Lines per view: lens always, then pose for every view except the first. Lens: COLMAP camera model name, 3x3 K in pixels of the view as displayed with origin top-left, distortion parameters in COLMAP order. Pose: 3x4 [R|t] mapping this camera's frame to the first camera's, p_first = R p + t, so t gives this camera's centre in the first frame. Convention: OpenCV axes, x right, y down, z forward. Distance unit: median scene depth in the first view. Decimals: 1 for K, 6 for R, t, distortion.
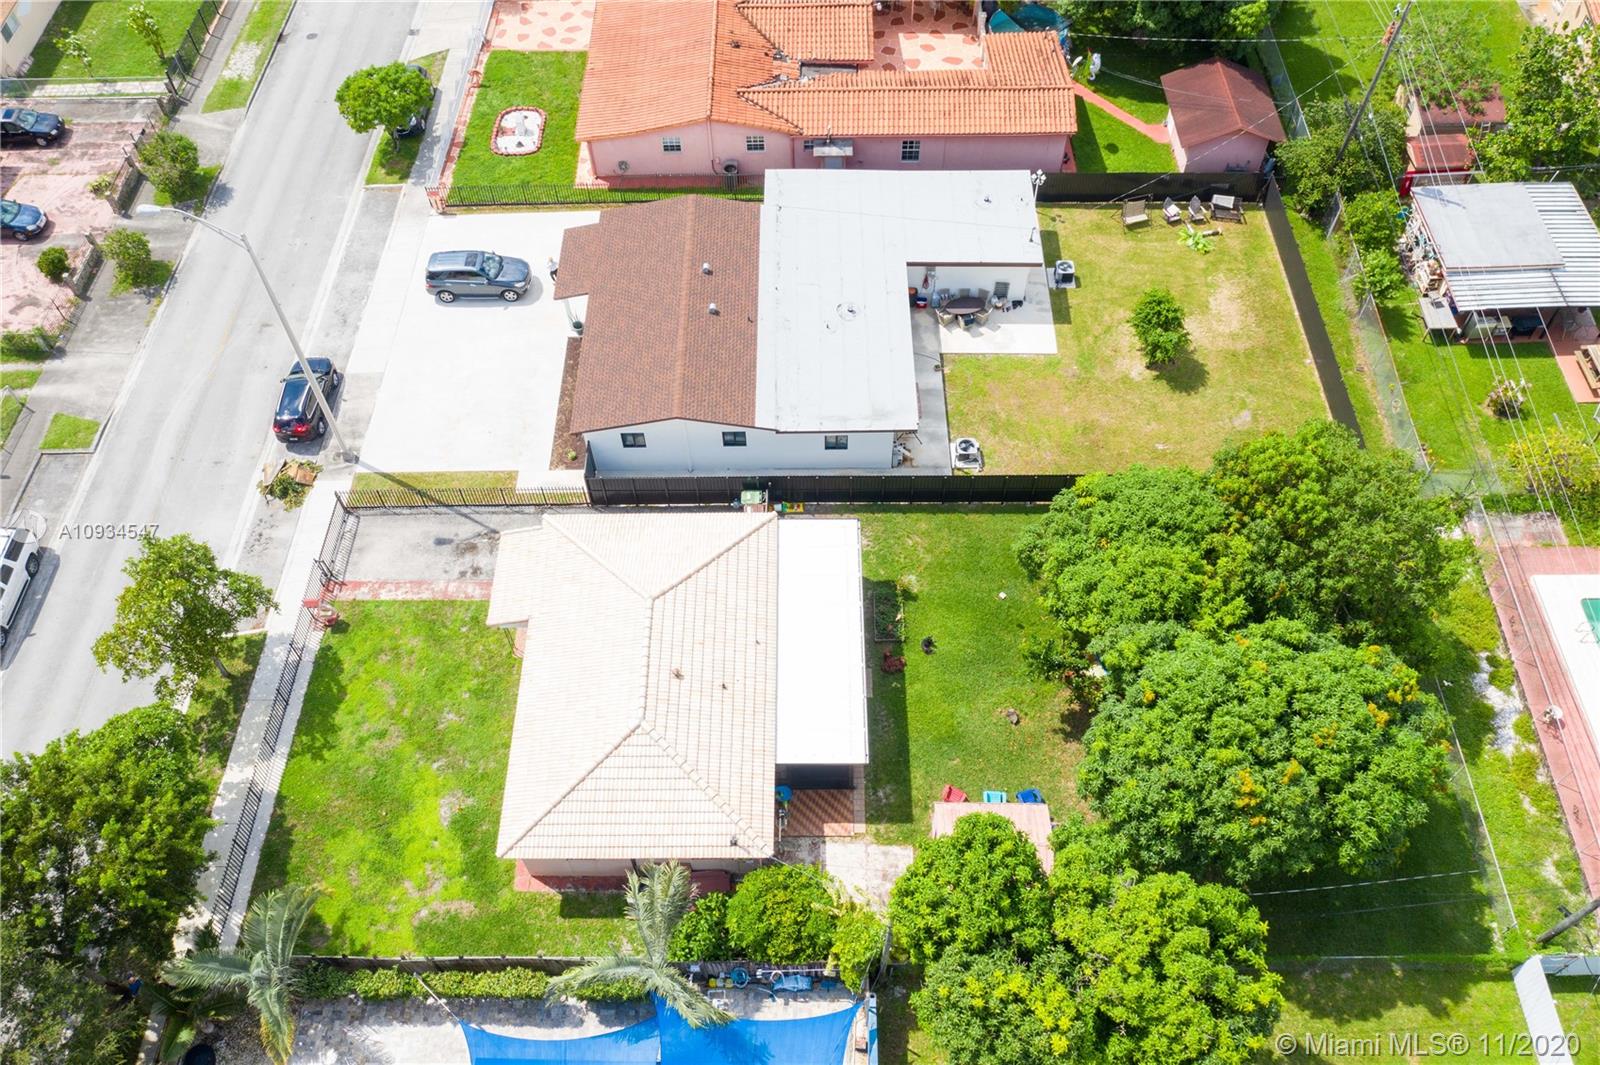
lens RADIAL K [[1274.3, 0, 797.5], [0, 1274.3, 531.3], [0, 0, 1]] dist [-0.014291, 0.006716]
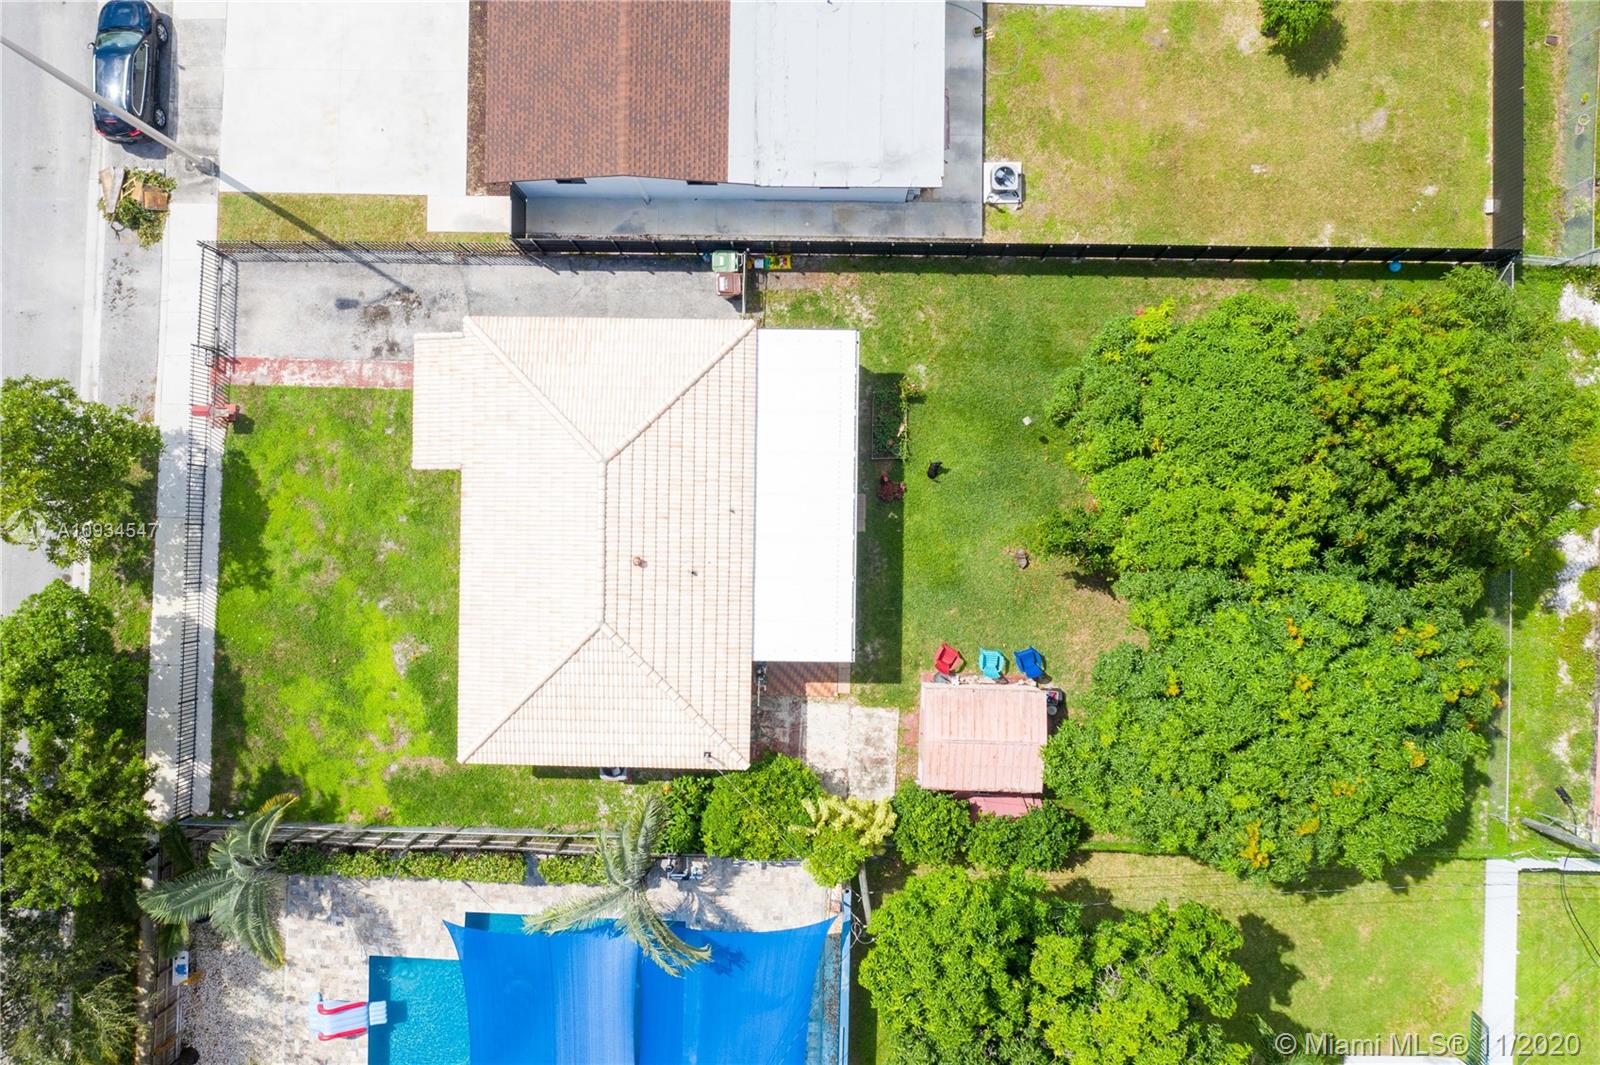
lens RADIAL K [[1274.3, 0, 797.5], [0, 1274.3, 531.3], [0, 0, 1]] dist [-0.014291, 0.006716]
pose [[0.999892, 0.014720, 0.000286, 0.011245], [-0.012174, 0.815713, 0.578329, -0.354420], [0.008280, -0.578270, 0.815804, 0.263800]]
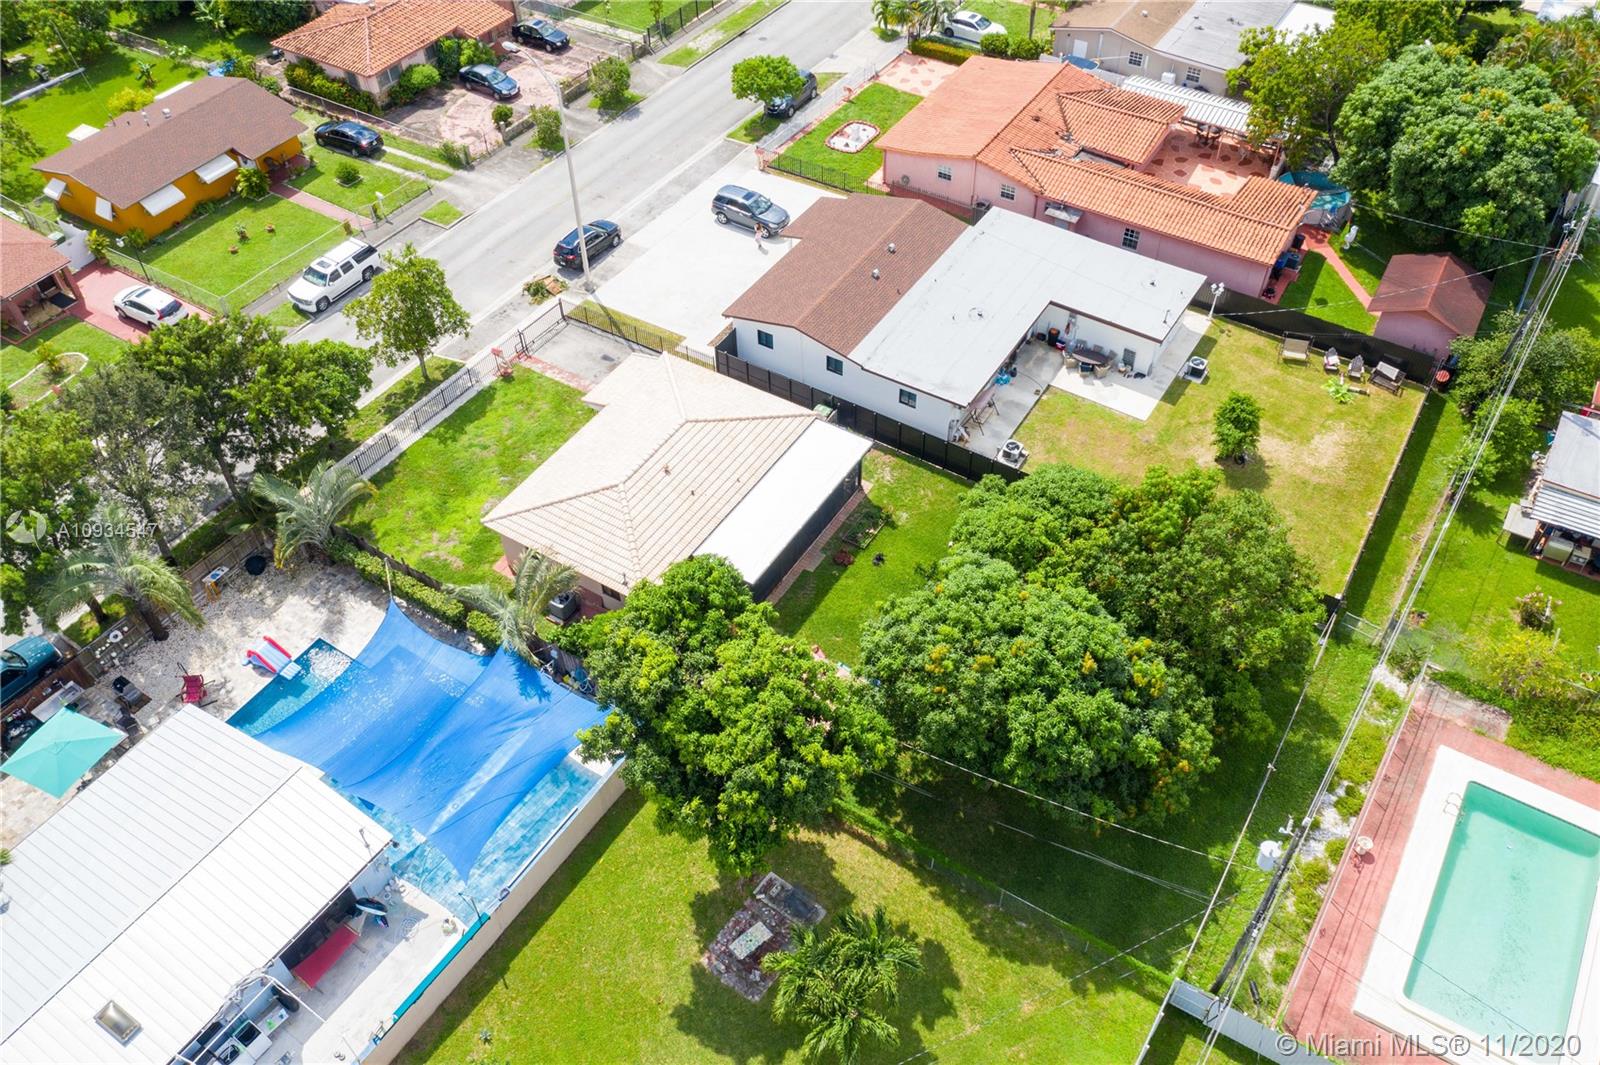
lens RADIAL K [[1274.3, 0, 797.5], [0, 1274.3, 531.3], [0, 0, 1]] dist [-0.014291, 0.006716]
pose [[0.847687, 0.387697, -0.362102, 0.438727], [-0.432054, 0.900613, -0.047172, 0.148357], [0.307826, 0.196435, 0.930944, -0.122903]]
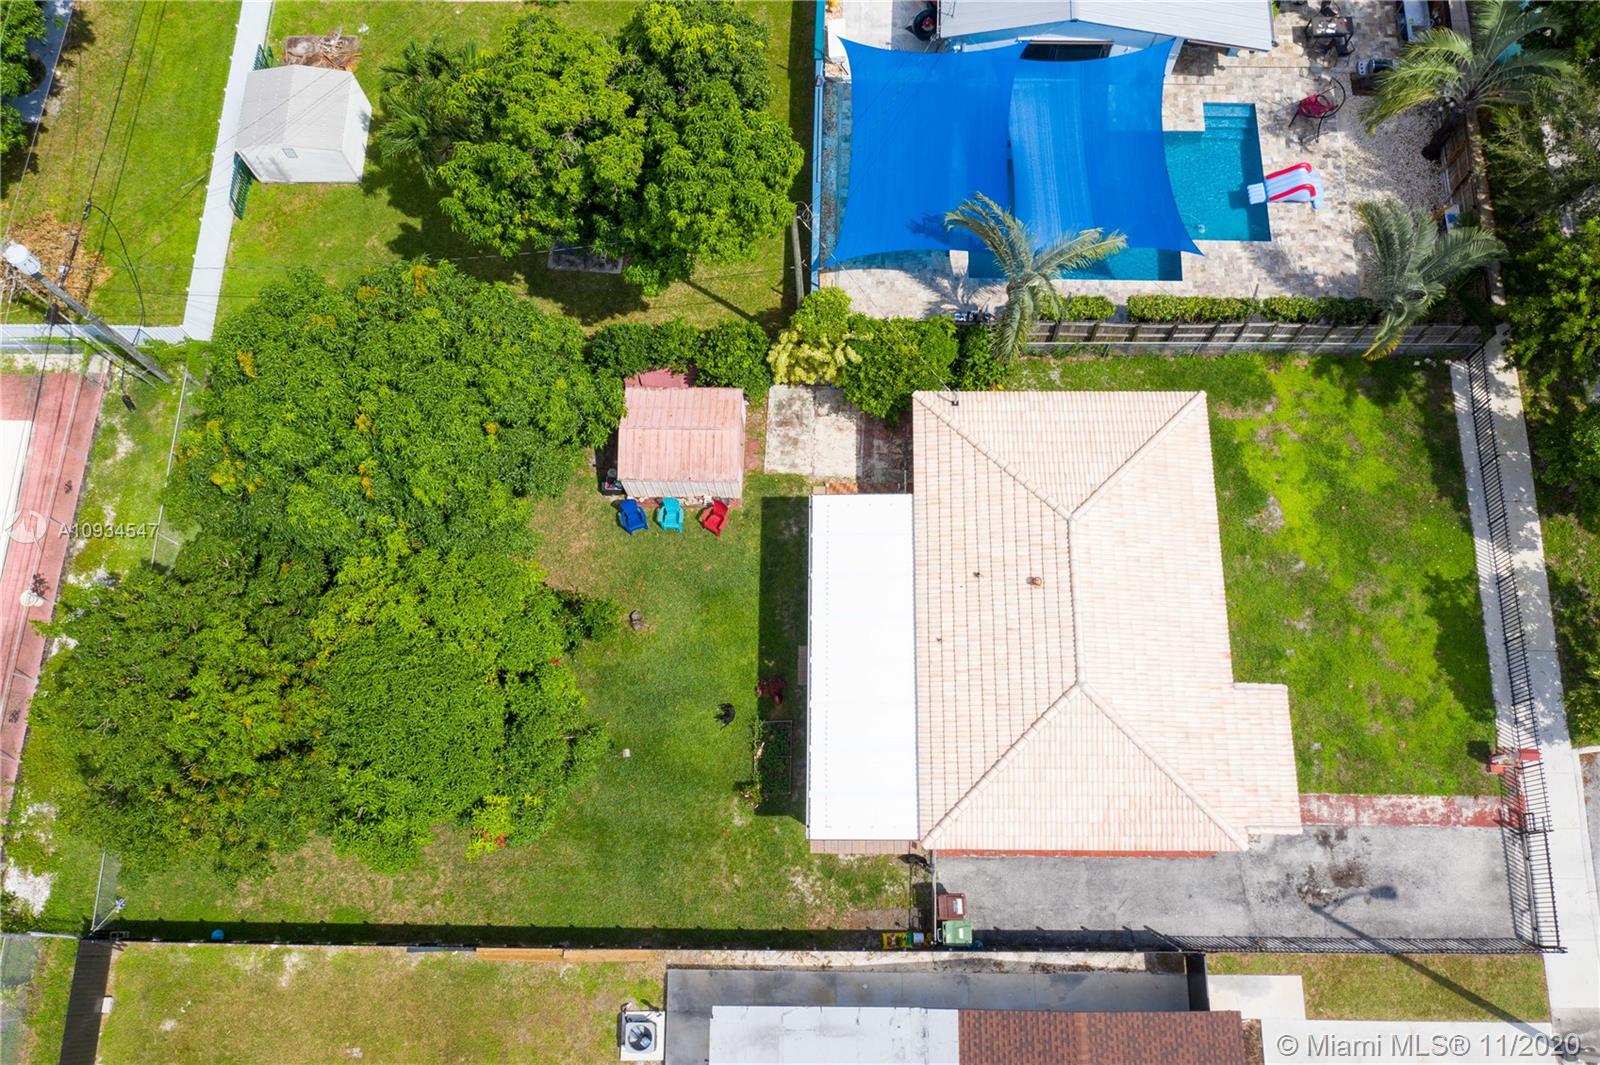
lens RADIAL K [[1264.5, 0, 805.8], [0, 1264.5, 533.6], [0, 0, 1]] dist [-0.014392, -0.007461]
pose [[-0.999001, 0.004217, 0.044483, 0.015675], [0.033059, -0.599976, 0.799335, -0.461754], [0.030059, 0.800007, 0.599238, 0.413257]]
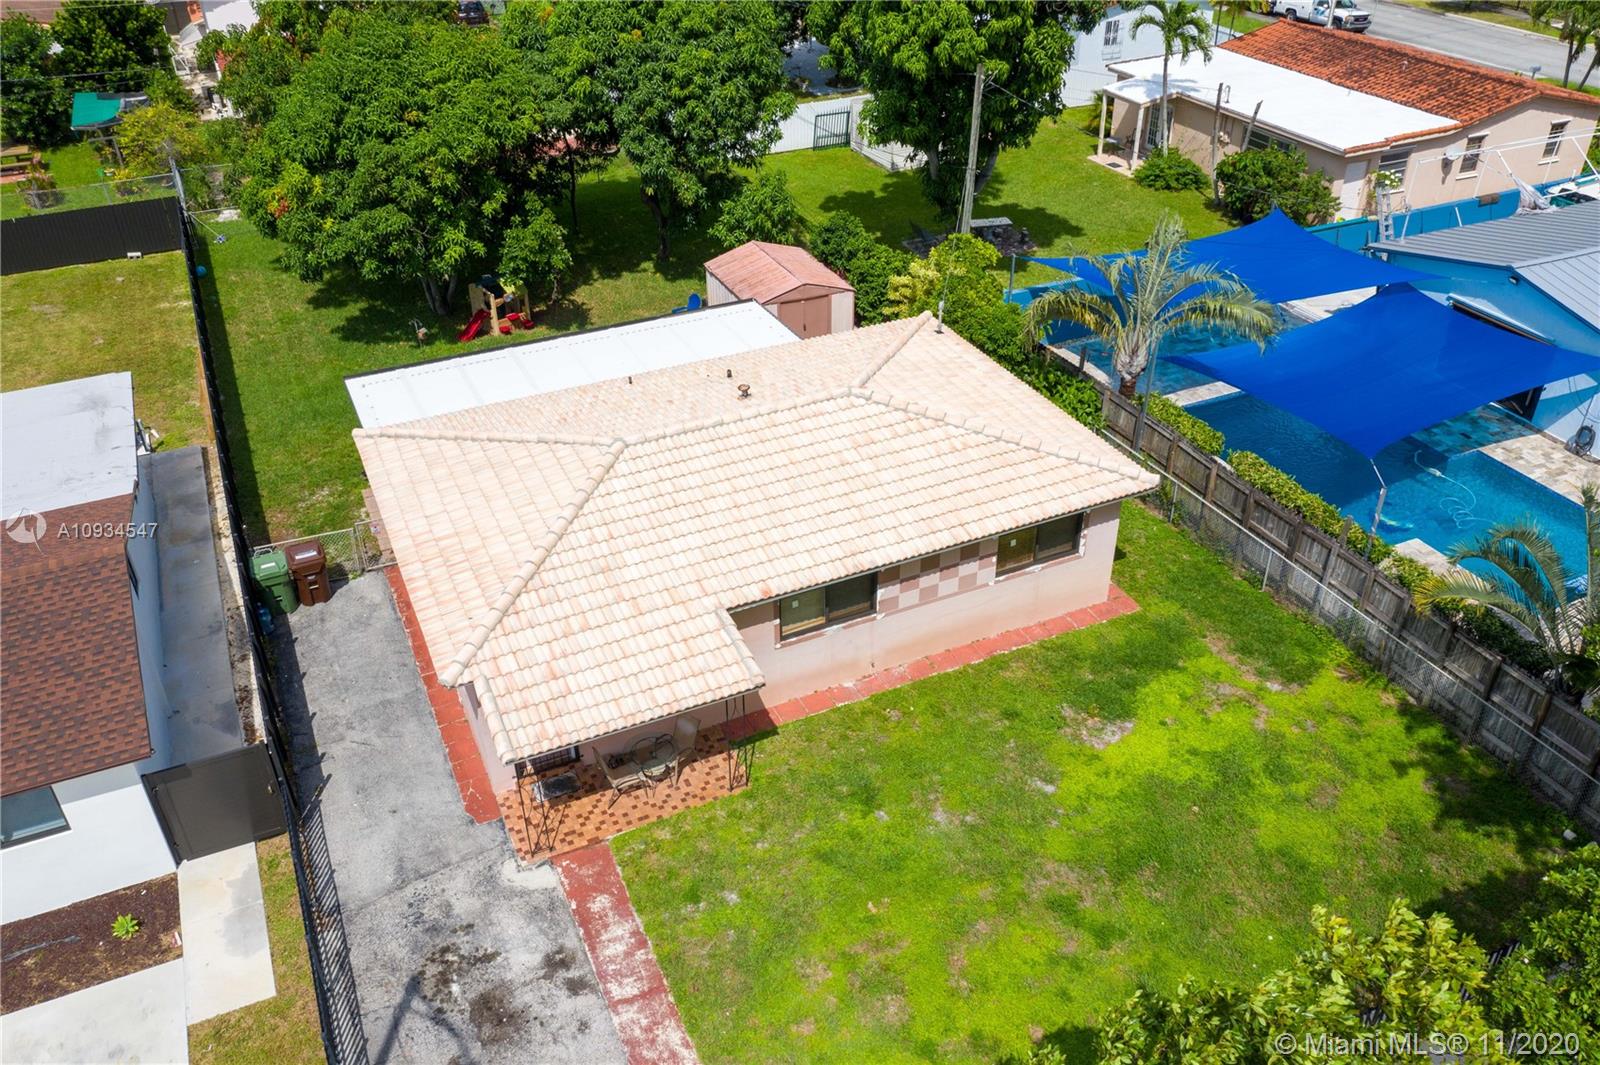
lens RADIAL K [[1252.1, 0, 803.2], [0, 1252.1, 549.3], [0, 0, 1]] dist [-0.012275, -0.004740]
pose [[-0.424926, -0.484432, 0.764698, -0.505730], [0.748958, 0.286322, 0.597563, -0.167286], [-0.508428, 0.826647, 0.241154, 0.785174]]
